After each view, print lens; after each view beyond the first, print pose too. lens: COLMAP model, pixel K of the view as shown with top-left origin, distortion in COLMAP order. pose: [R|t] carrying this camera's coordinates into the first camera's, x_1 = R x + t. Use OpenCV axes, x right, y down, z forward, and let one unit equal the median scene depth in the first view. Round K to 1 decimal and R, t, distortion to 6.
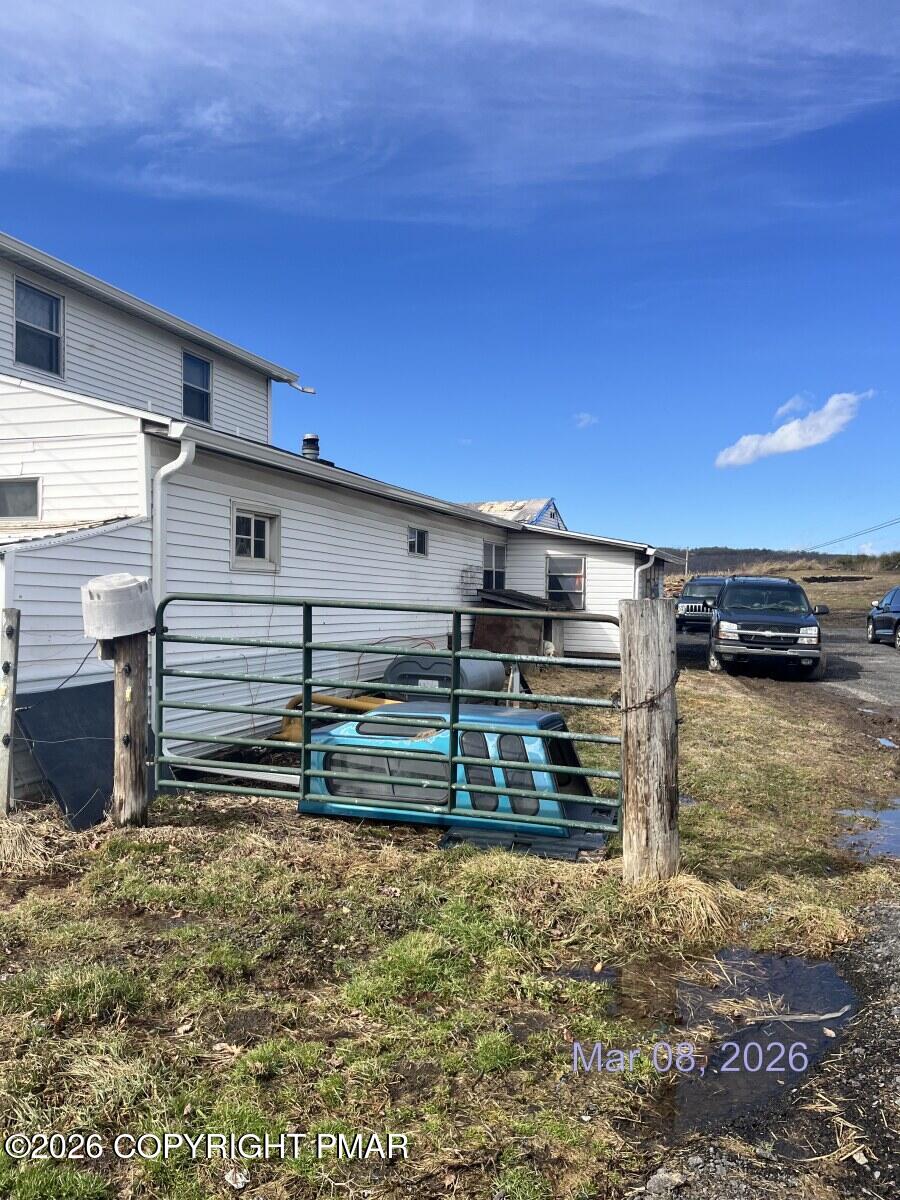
lens RADIAL K [[911.4, 0, 439.6], [0, 911.4, 597.3], [0, 0, 1]] dist [0.068602, -0.094134]
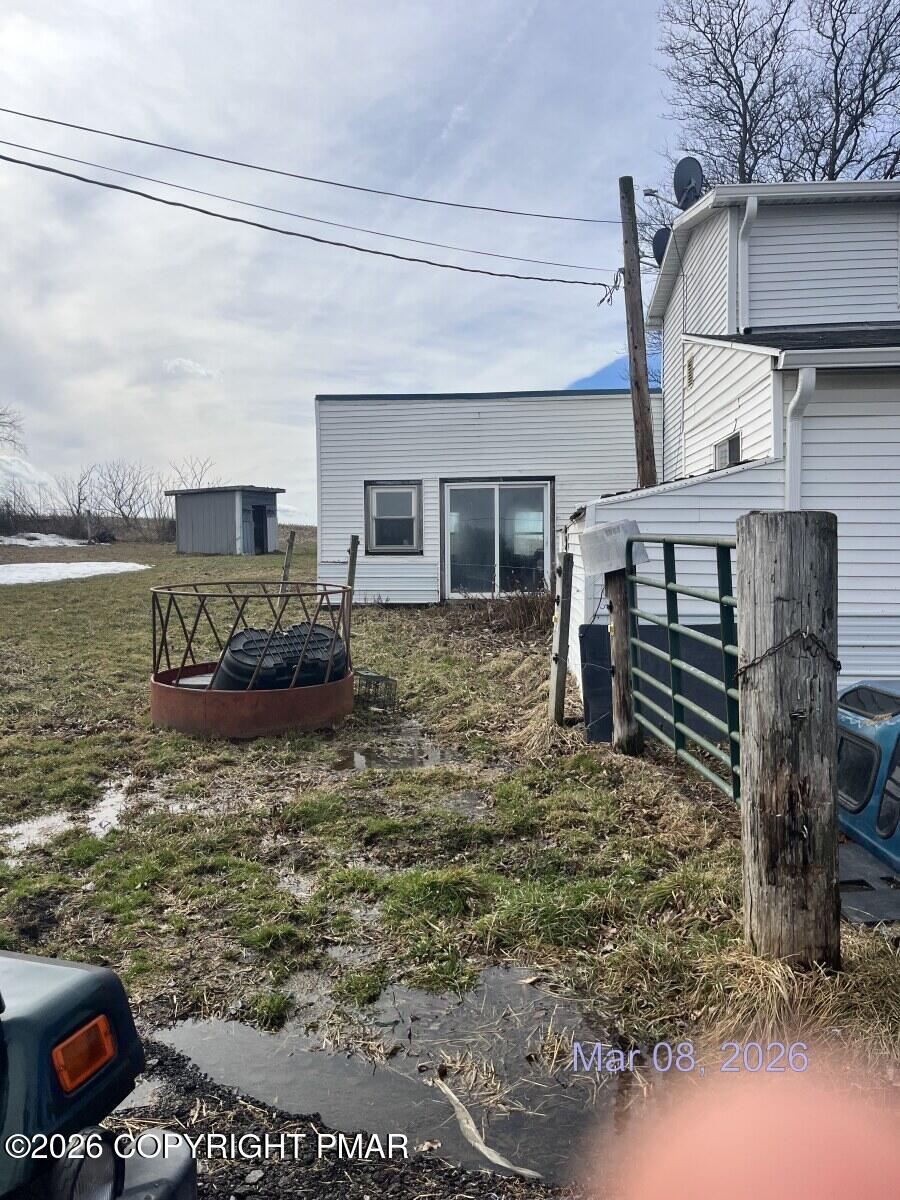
lens RADIAL K [[911.4, 0, 439.6], [0, 911.4, 597.3], [0, 0, 1]] dist [0.068602, -0.094134]
pose [[0.245579, 0.027797, -0.968978, 0.665935], [0.011027, 0.999444, 0.031465, 0.030945], [0.969314, -0.018412, 0.245136, 0.530458]]
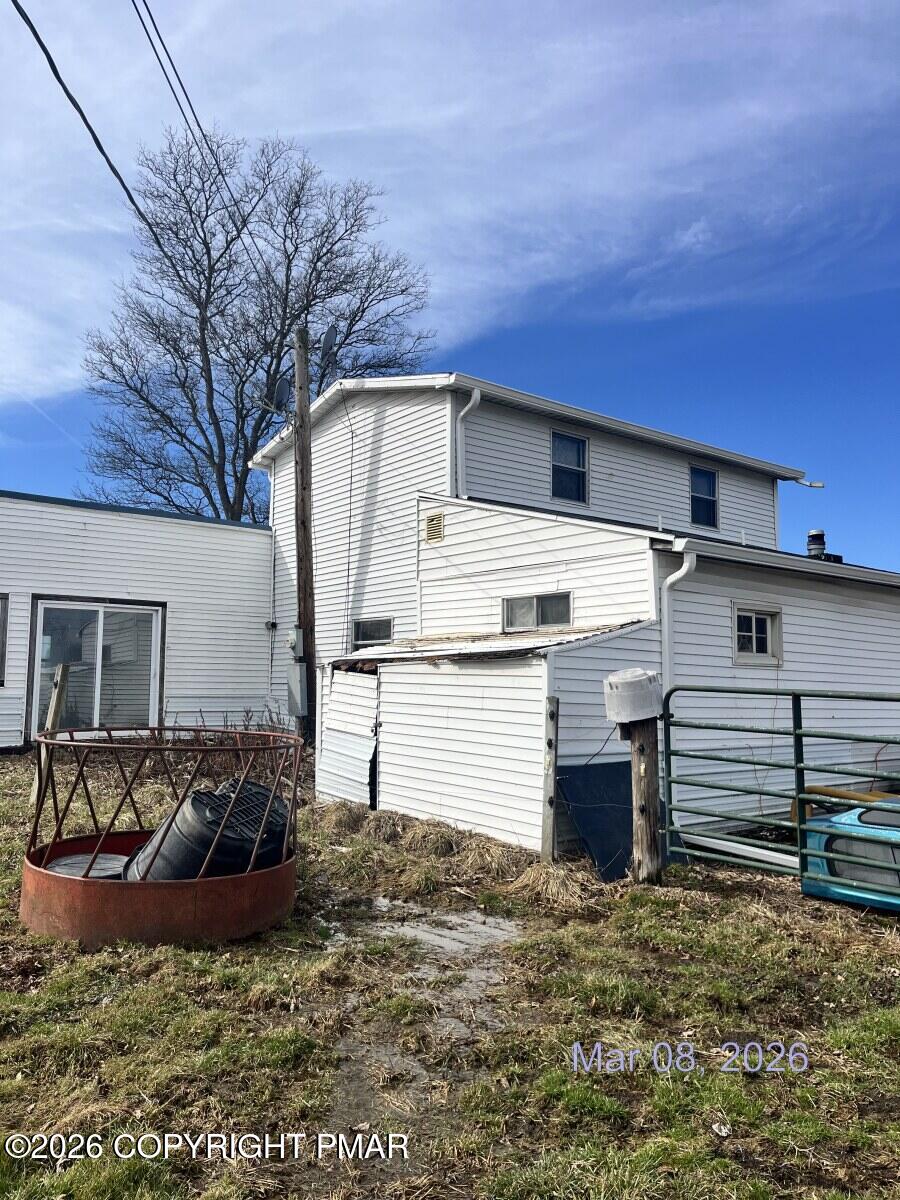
lens RADIAL K [[911.4, 0, 439.6], [0, 911.4, 597.3], [0, 0, 1]] dist [0.068602, -0.094134]
pose [[0.850952, -0.053785, -0.522483, 0.073104], [-0.001170, 0.994547, -0.104285, 0.006858], [0.525243, 0.089353, 0.846248, -0.172036]]
